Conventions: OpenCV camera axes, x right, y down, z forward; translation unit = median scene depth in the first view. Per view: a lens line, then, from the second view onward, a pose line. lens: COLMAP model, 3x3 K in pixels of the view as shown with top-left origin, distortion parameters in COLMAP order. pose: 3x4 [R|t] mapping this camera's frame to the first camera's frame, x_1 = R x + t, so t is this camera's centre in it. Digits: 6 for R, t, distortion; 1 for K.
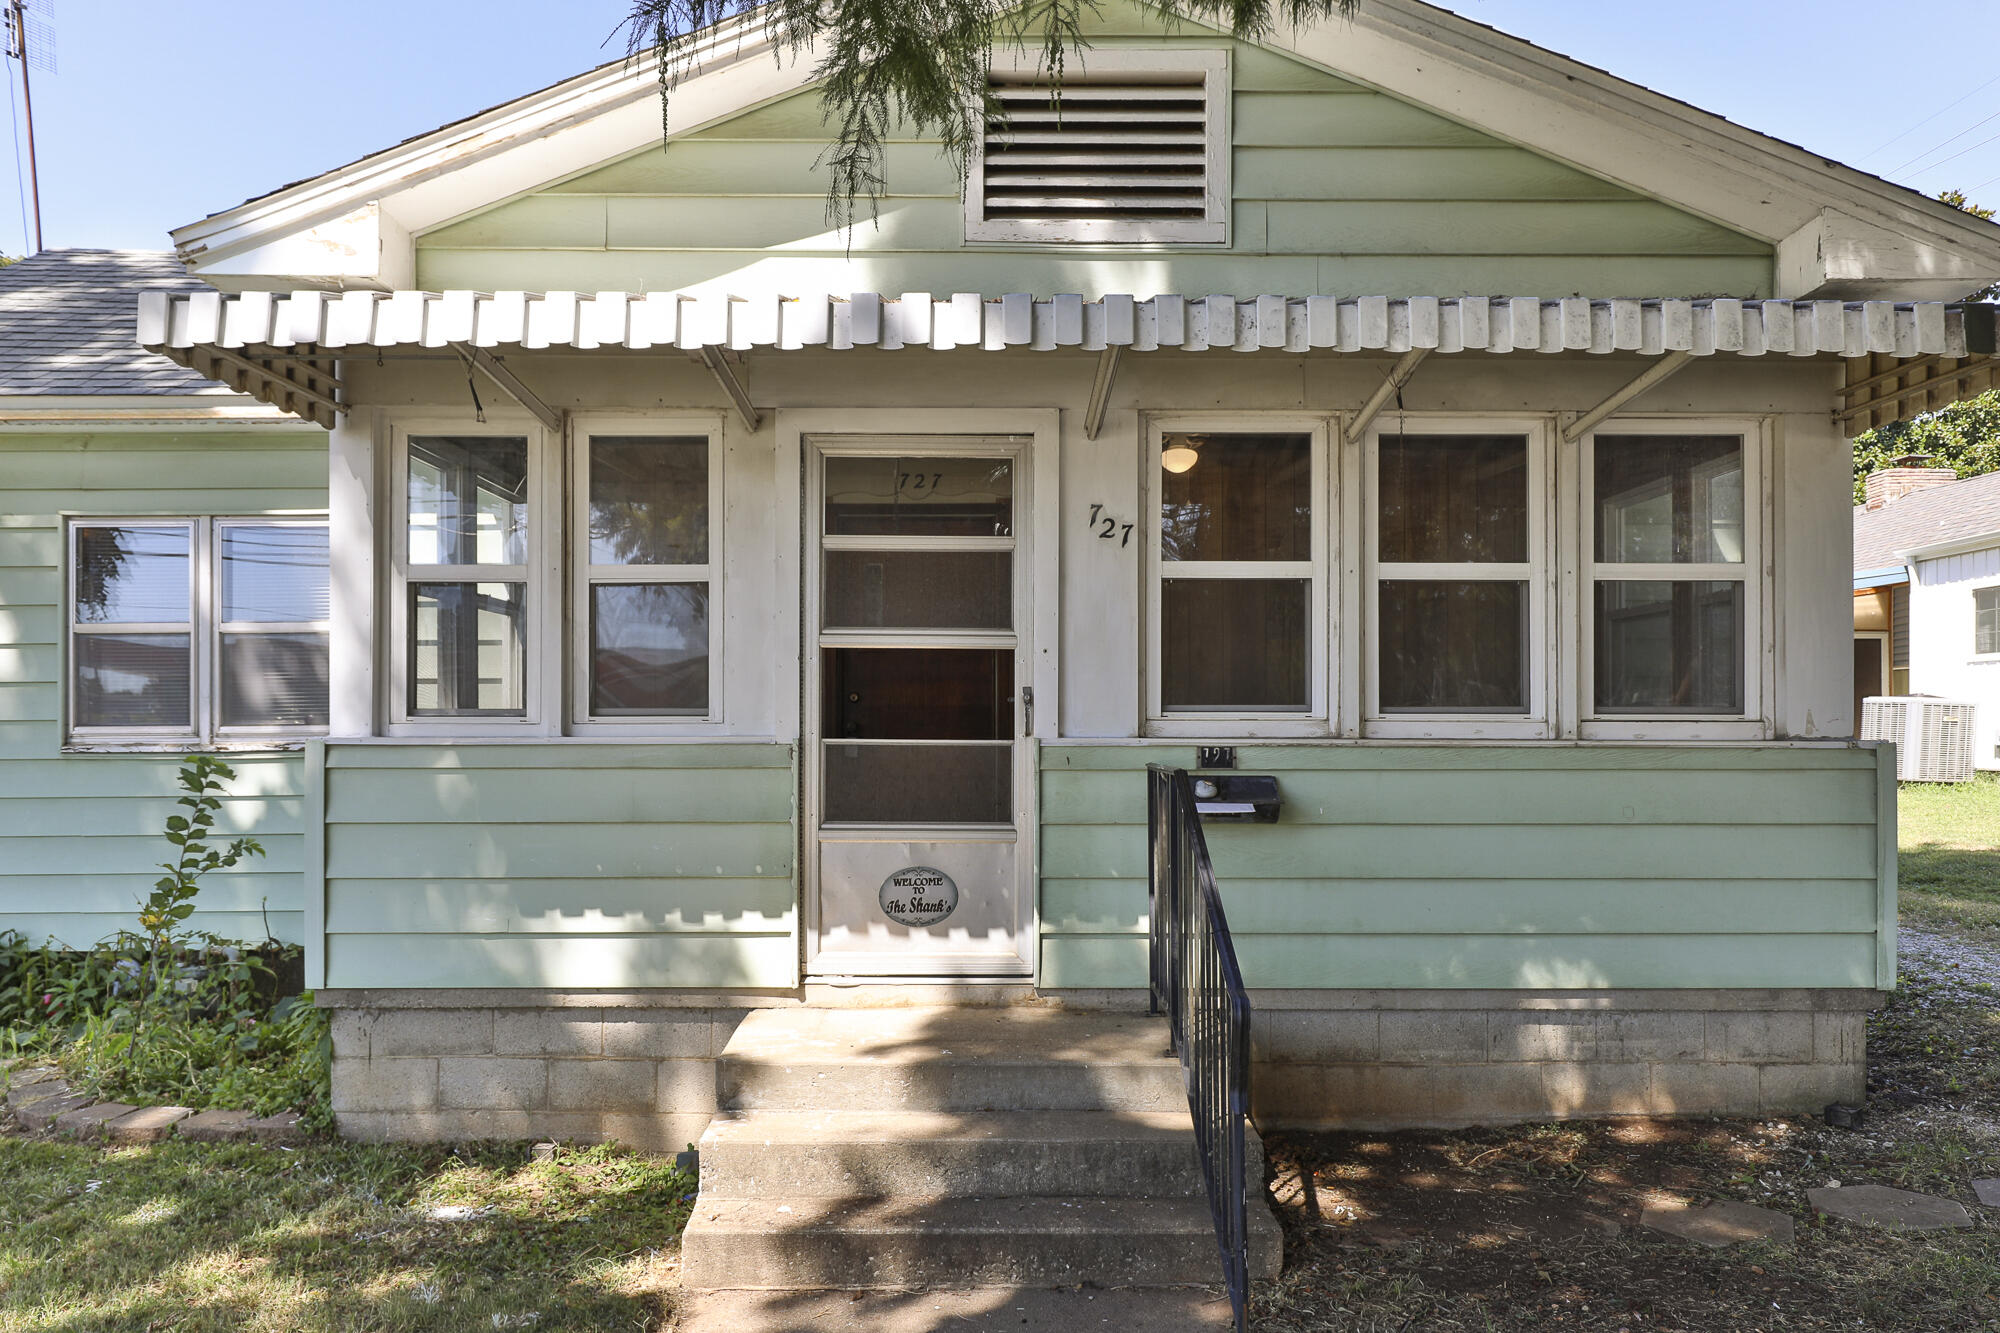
lens RADIAL K [[1327.6, 0, 1040.3], [0, 1327.6, 733.9], [0, 0, 1]] dist [0.008465, 0.000002]
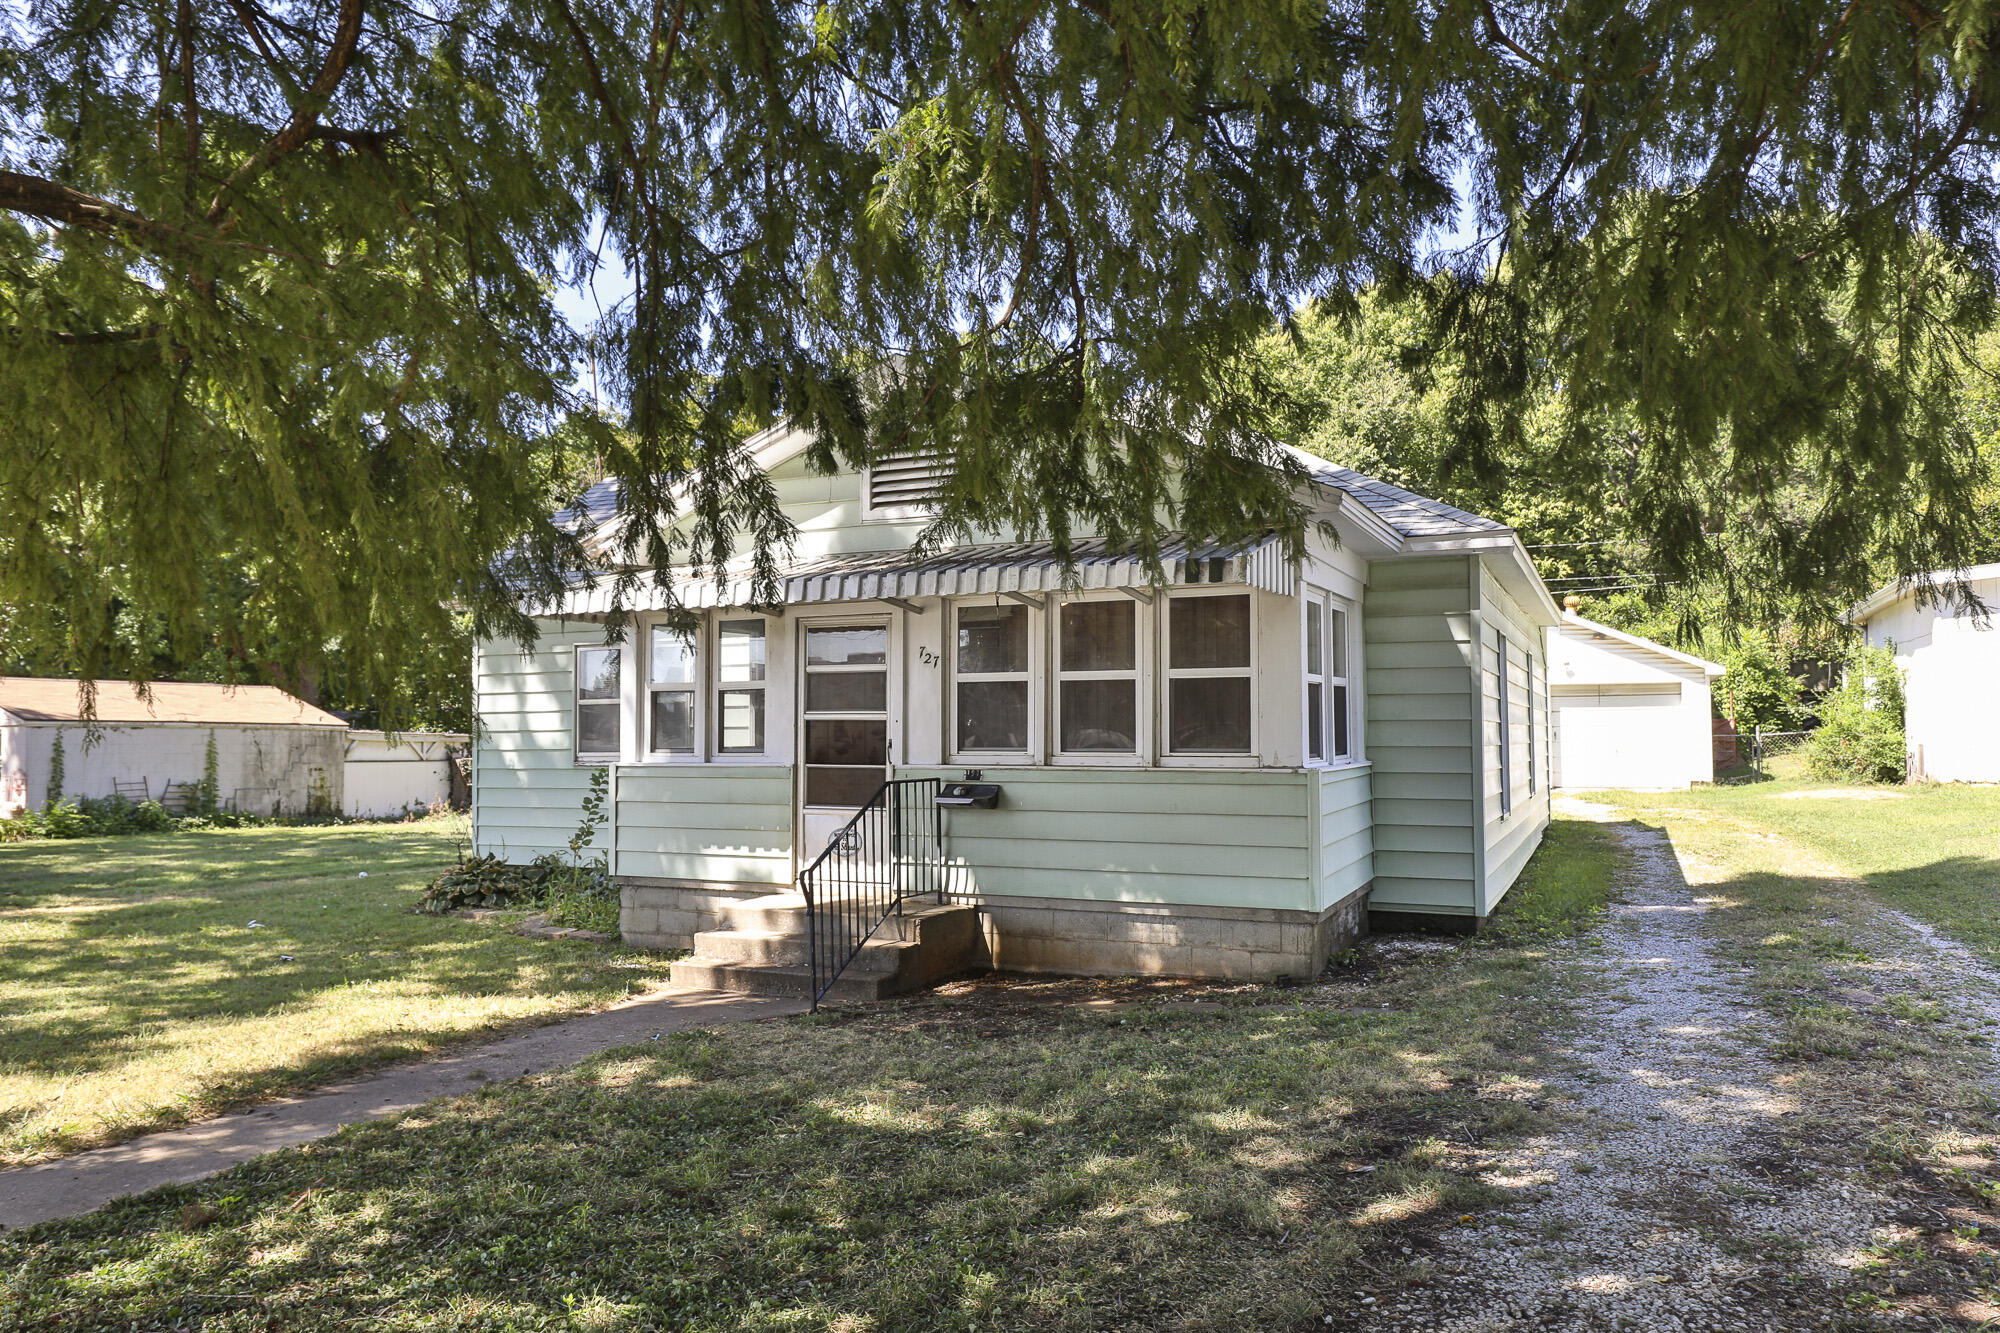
lens RADIAL K [[1377.0, 0, 997.0], [0, 1377.0, 656.4], [0, 0, 1]] dist [-0.004671, -0.000415]
pose [[0.897992, -0.030260, -0.438970, 1.042022], [0.006931, 0.998481, -0.054651, -0.044647], [0.439957, 0.046034, 0.896838, -0.791749]]
